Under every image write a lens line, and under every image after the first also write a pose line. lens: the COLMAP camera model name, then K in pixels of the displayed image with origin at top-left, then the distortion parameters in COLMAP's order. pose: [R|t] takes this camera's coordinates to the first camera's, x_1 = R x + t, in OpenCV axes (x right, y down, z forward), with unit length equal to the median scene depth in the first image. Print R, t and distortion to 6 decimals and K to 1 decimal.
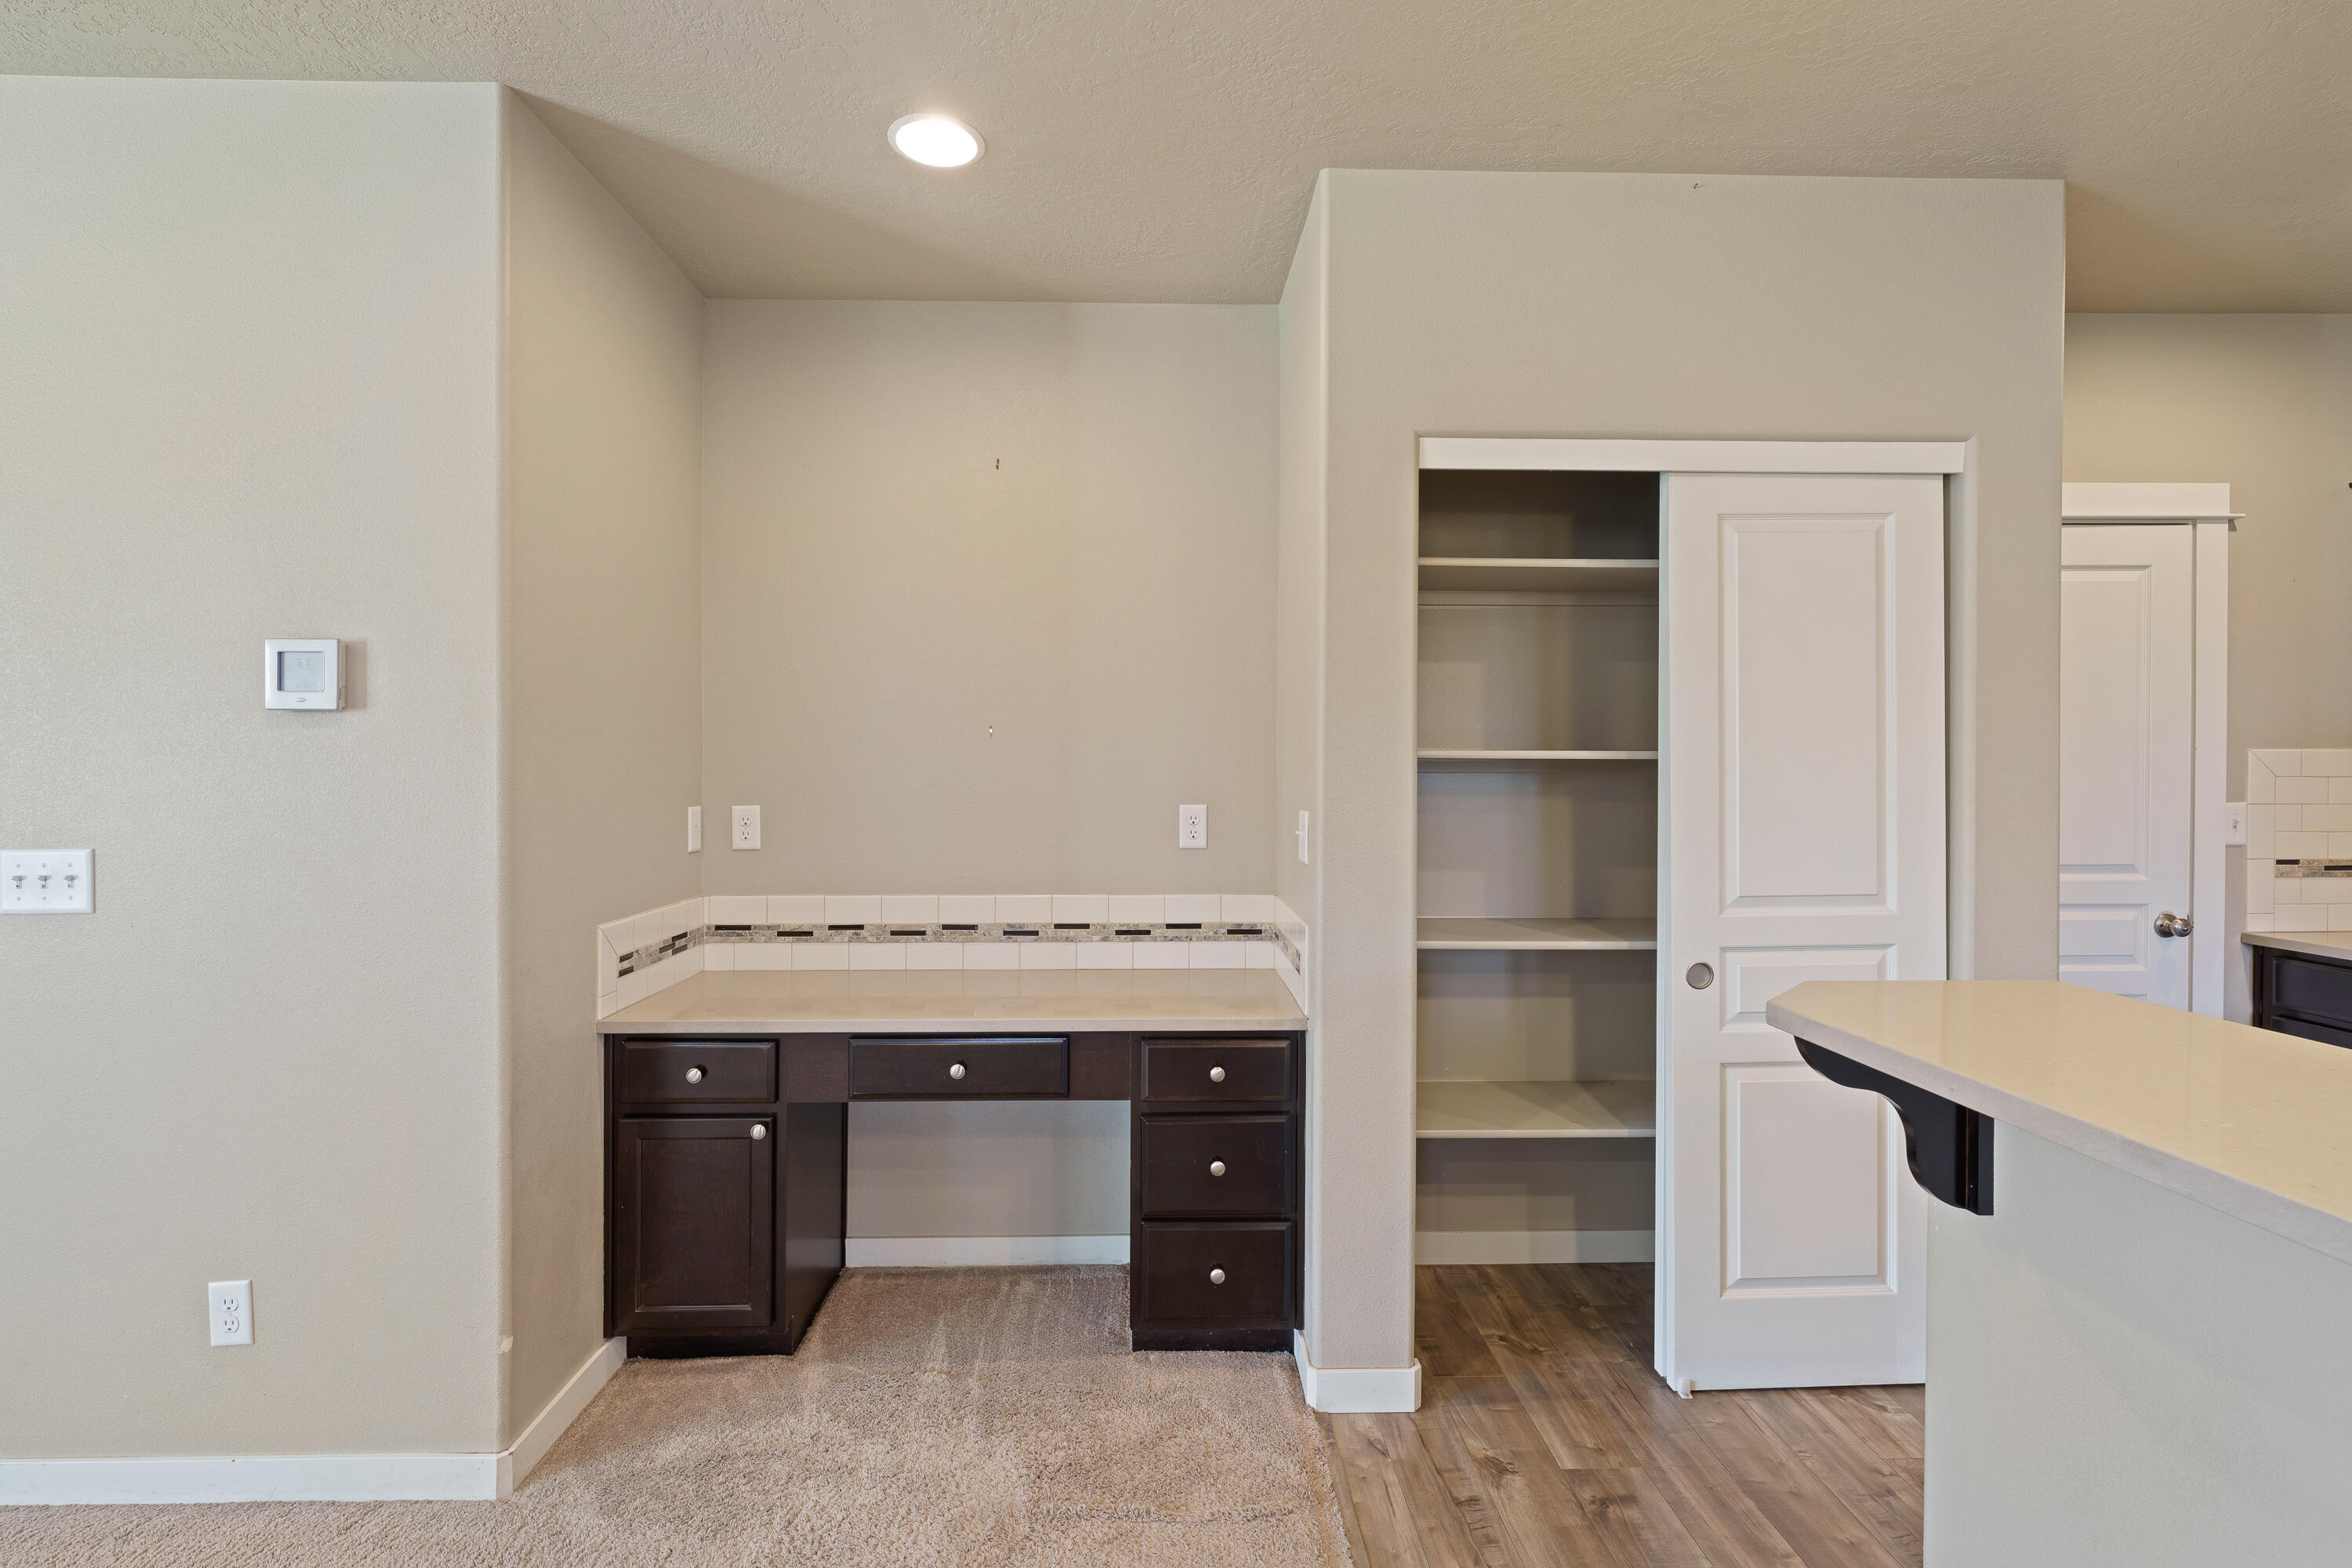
lens RADIAL K [[1093.4, 0, 1197.8], [0, 1093.4, 769.9], [0, 0, 1]] dist [0.003976, -0.000295]
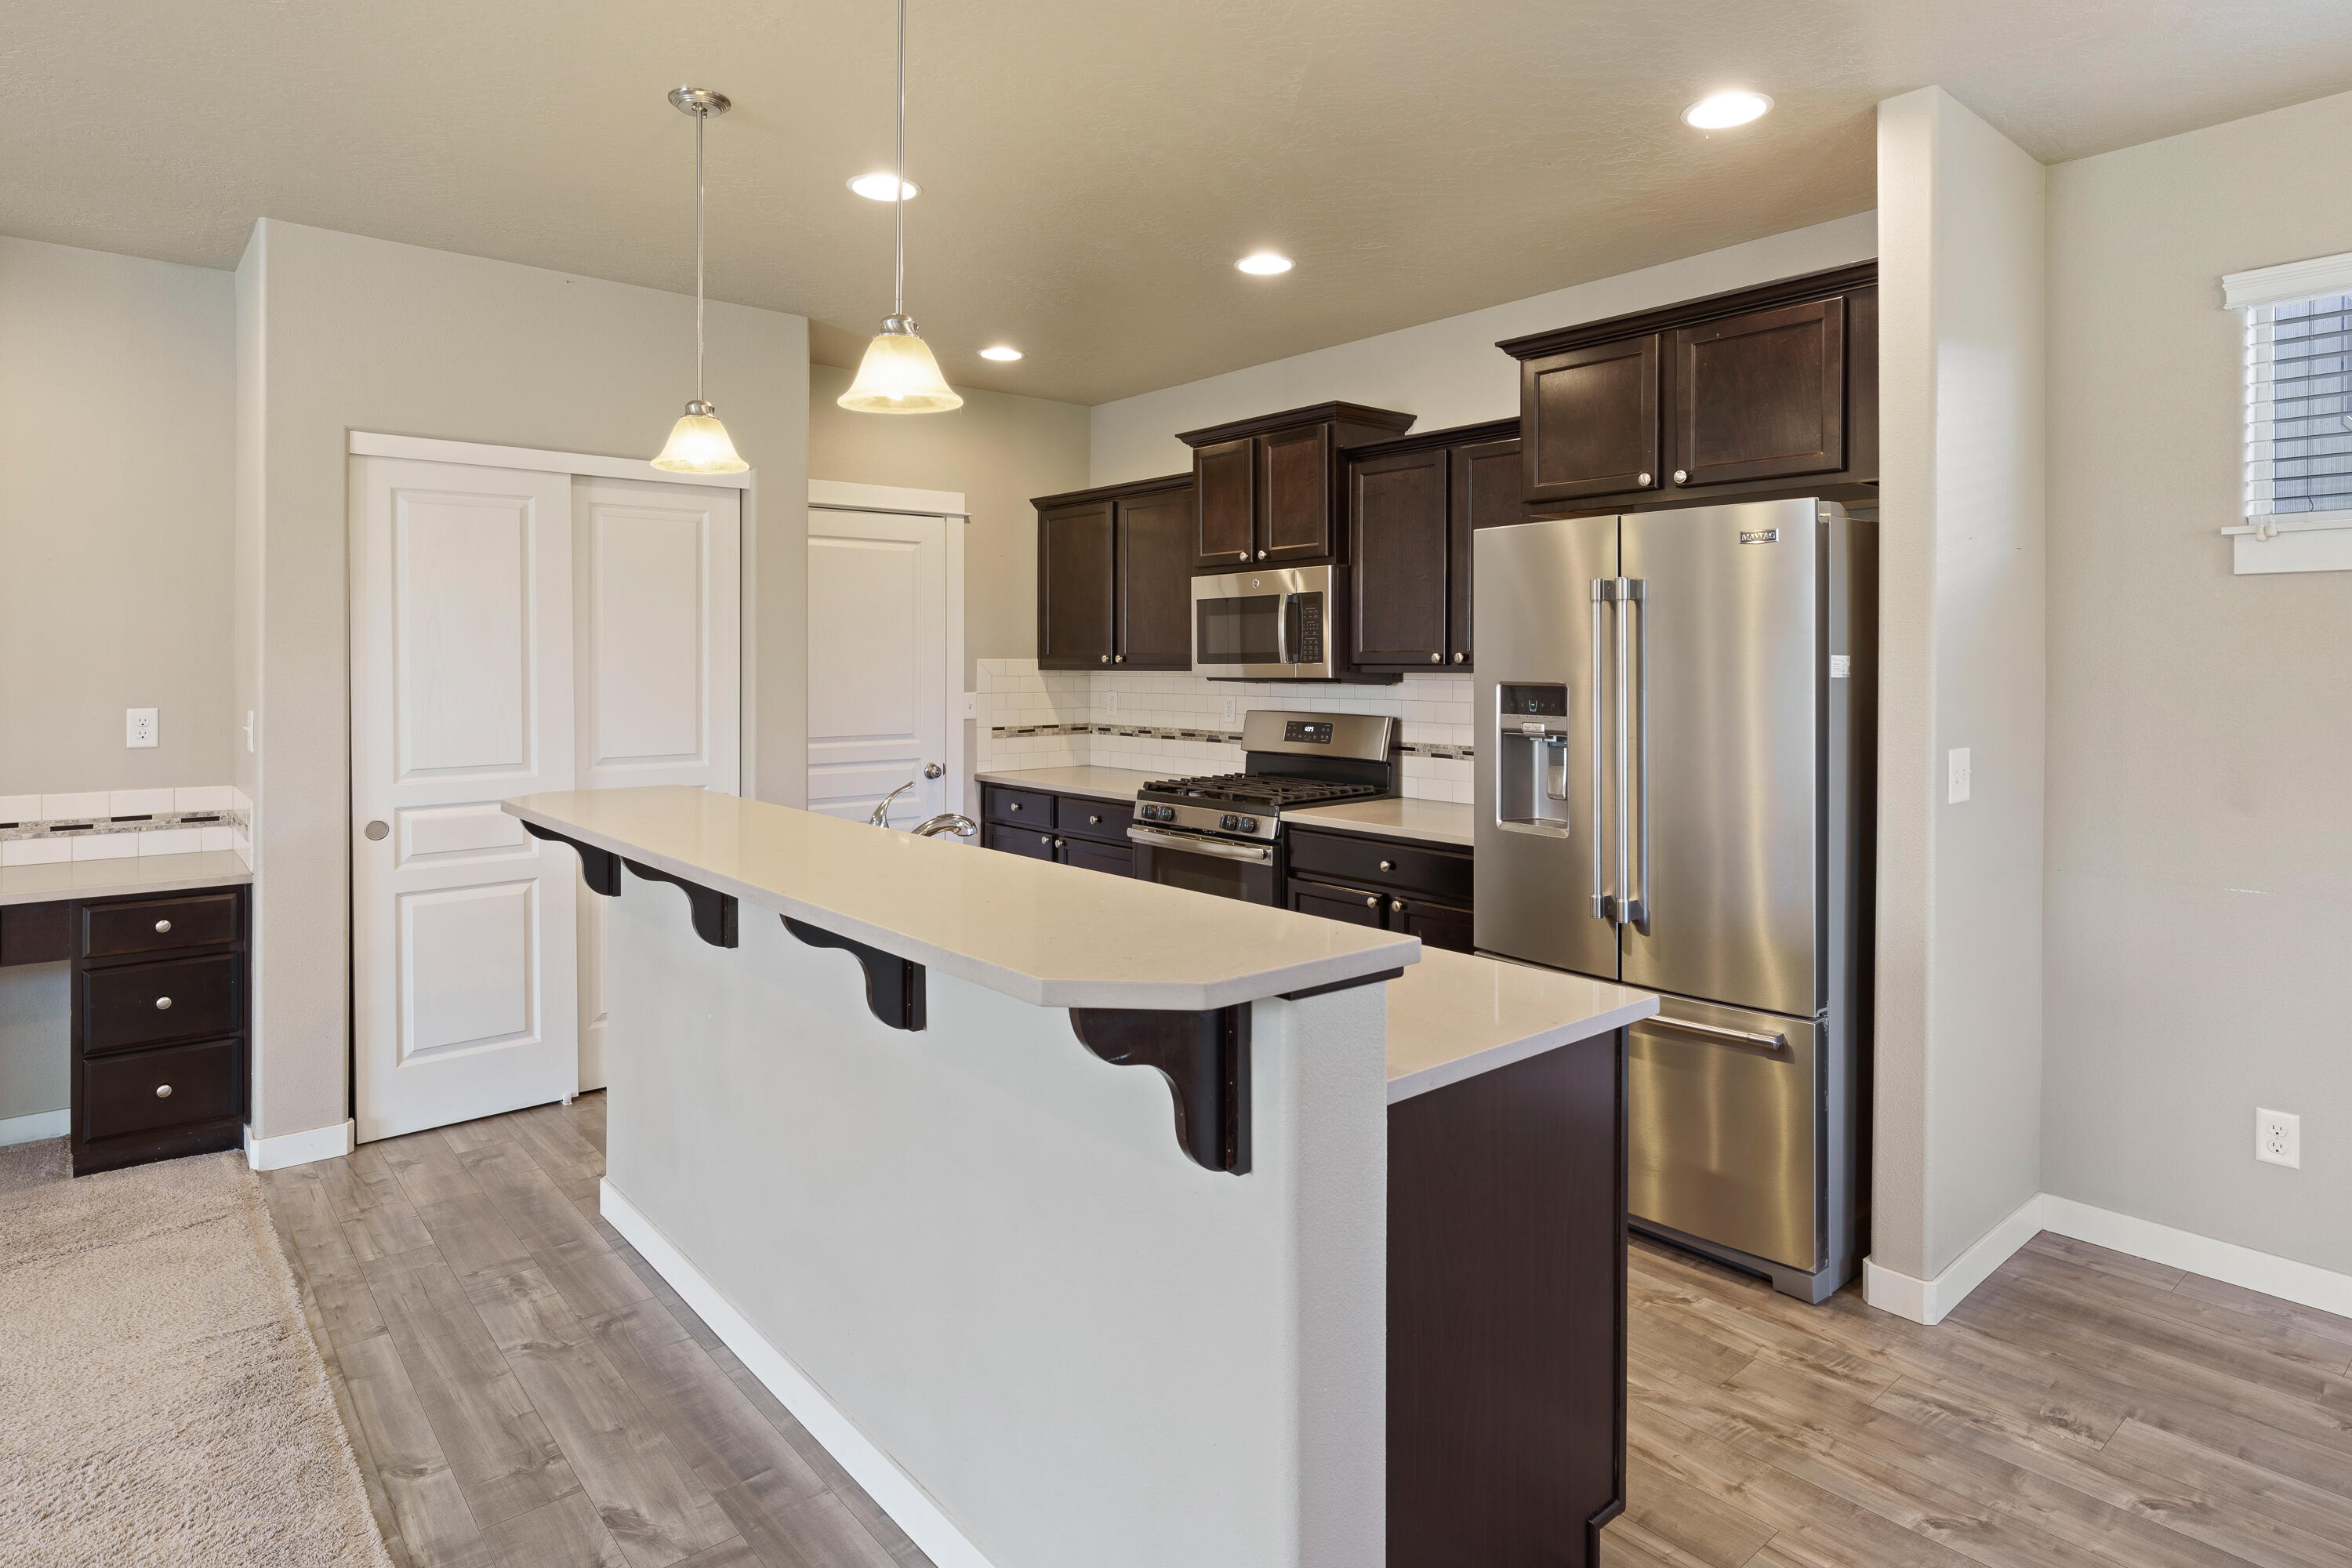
lens RADIAL K [[1265.0, 0, 1139.5], [0, 1265.0, 667.8], [0, 0, 1]] dist [-0.000129, -0.000575]
pose [[0.798860, -0.002882, 0.601510, 0.034082], [0.000478, 0.999991, 0.004156, -0.014835], [-0.601516, -0.003033, 0.798855, -0.668730]]
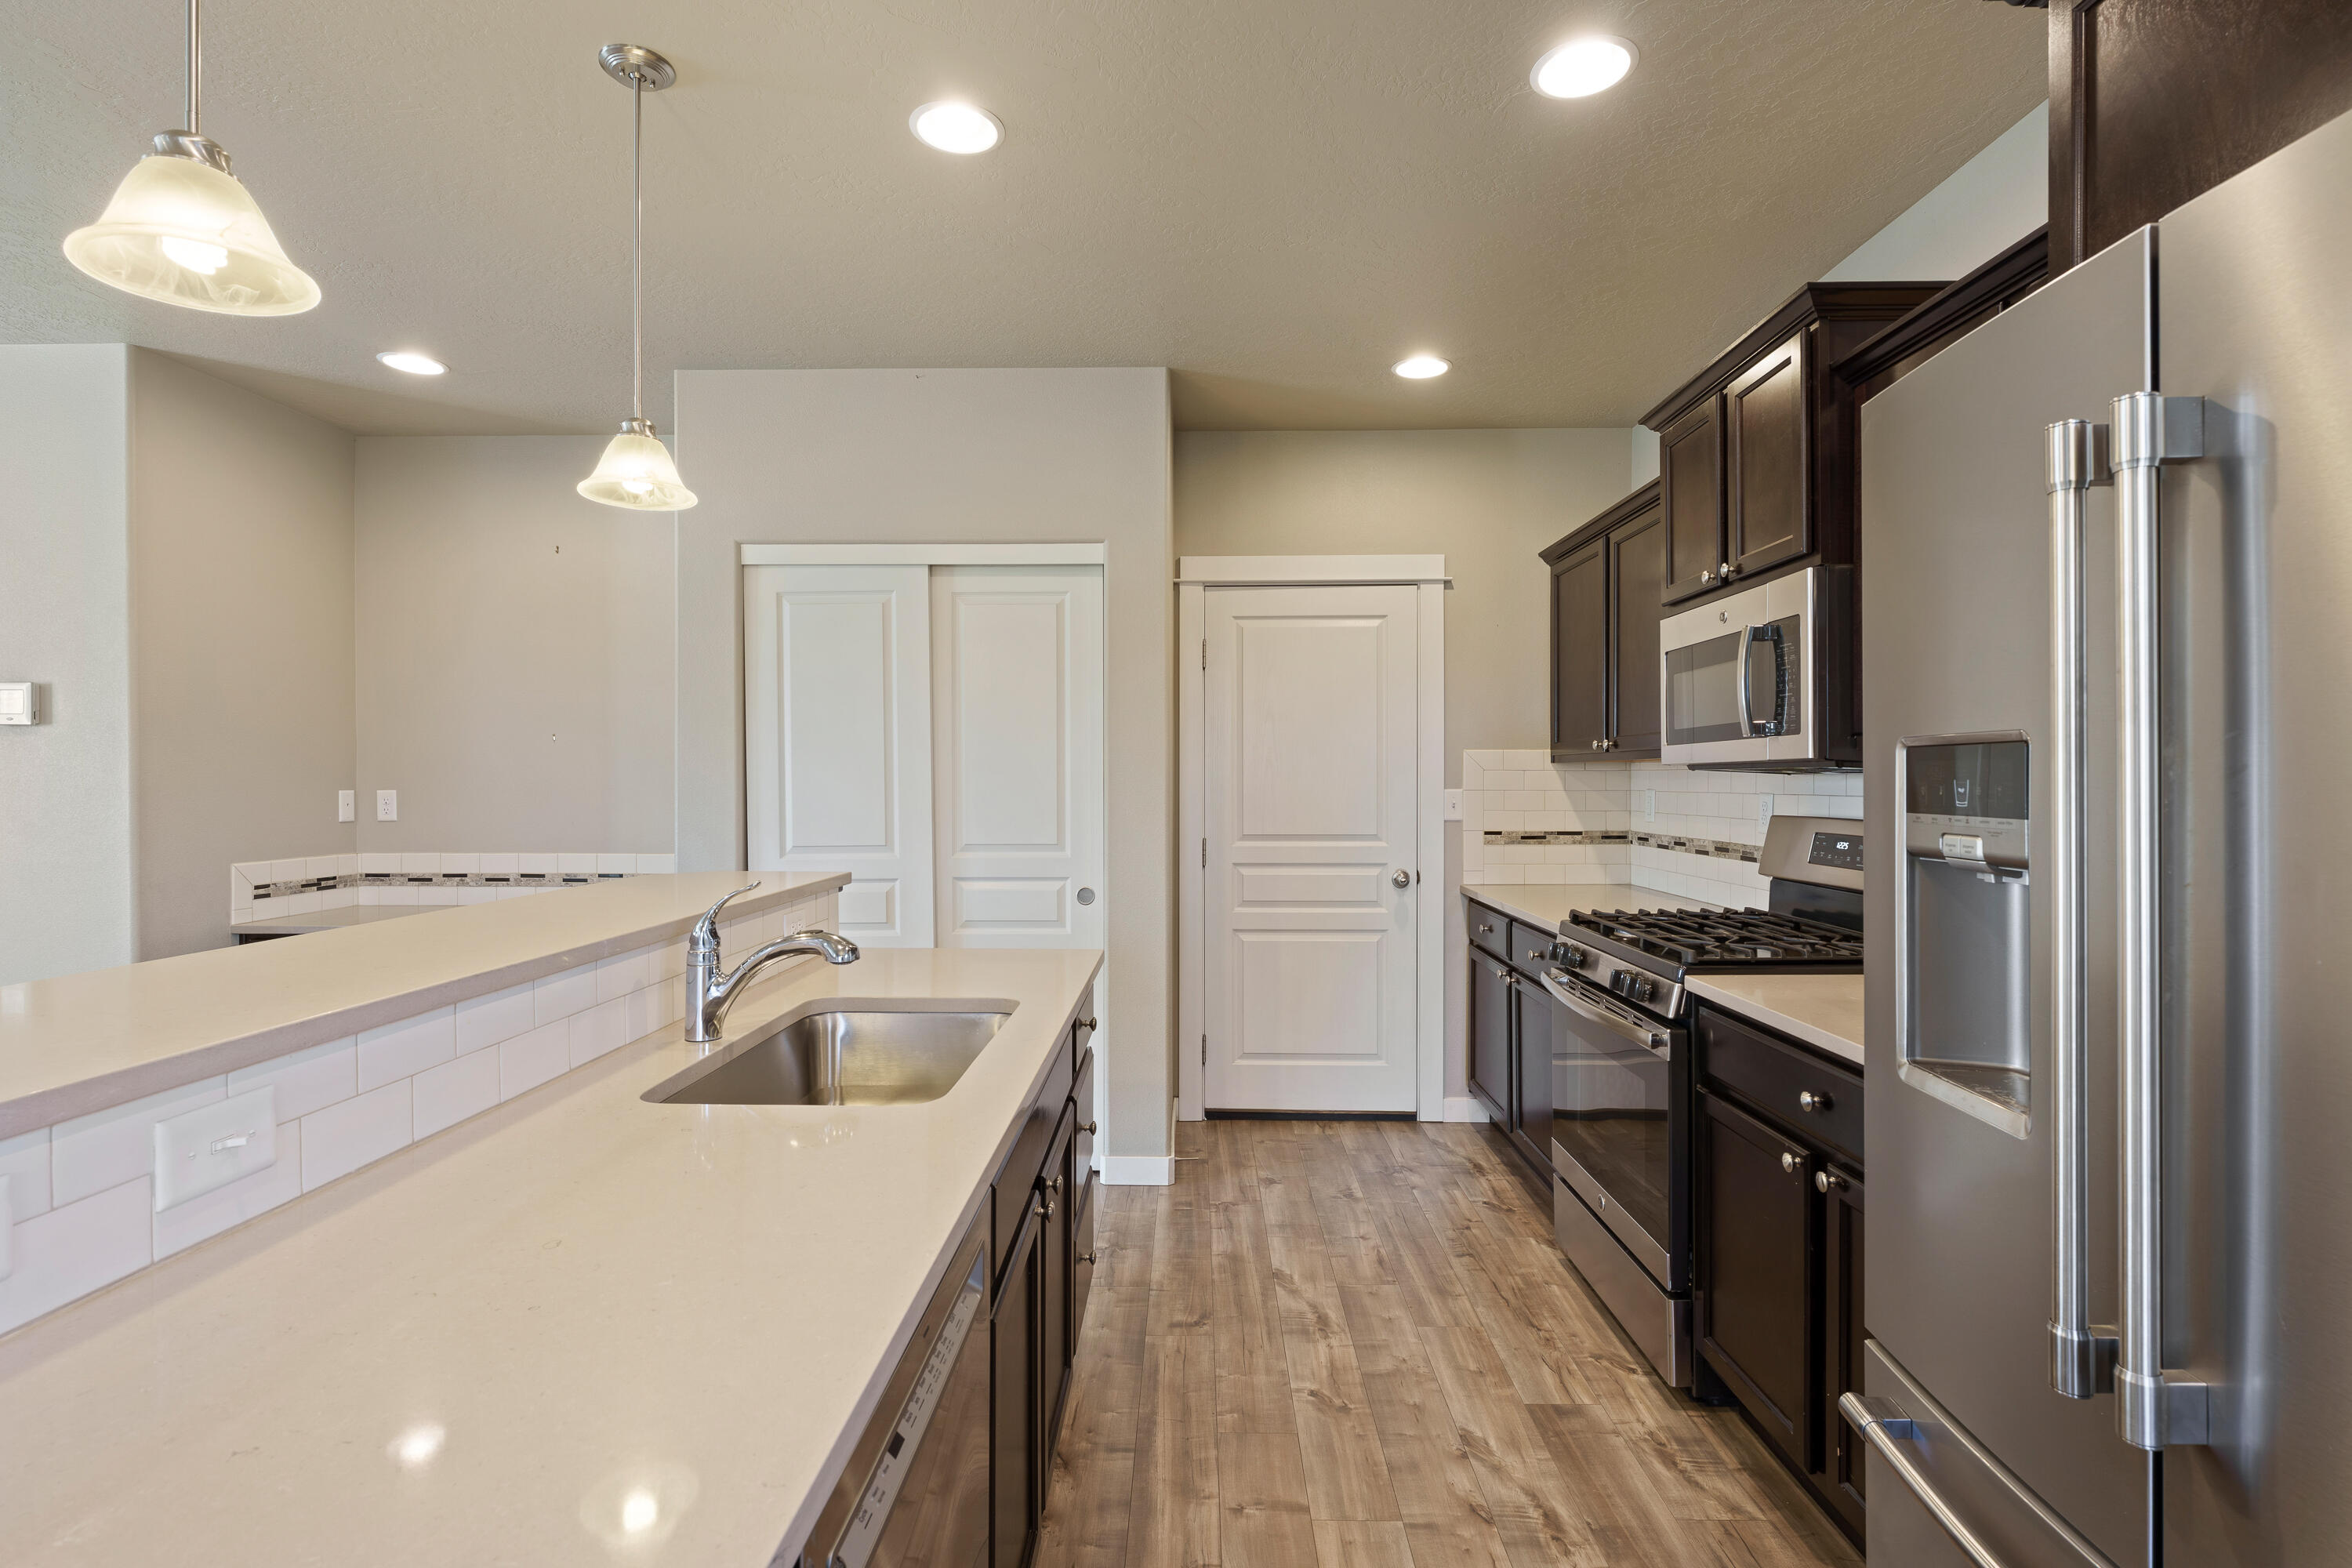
lens RADIAL K [[1093.4, 0, 1163.5], [0, 1093.4, 785.3], [0, 0, 1]] dist [0.003976, -0.000295]
pose [[0.998736, 0.000369, -0.050271, 0.700313], [-0.000032, 0.999977, 0.006712, 0.016945], [0.050273, -0.006702, 0.998713, -0.398407]]
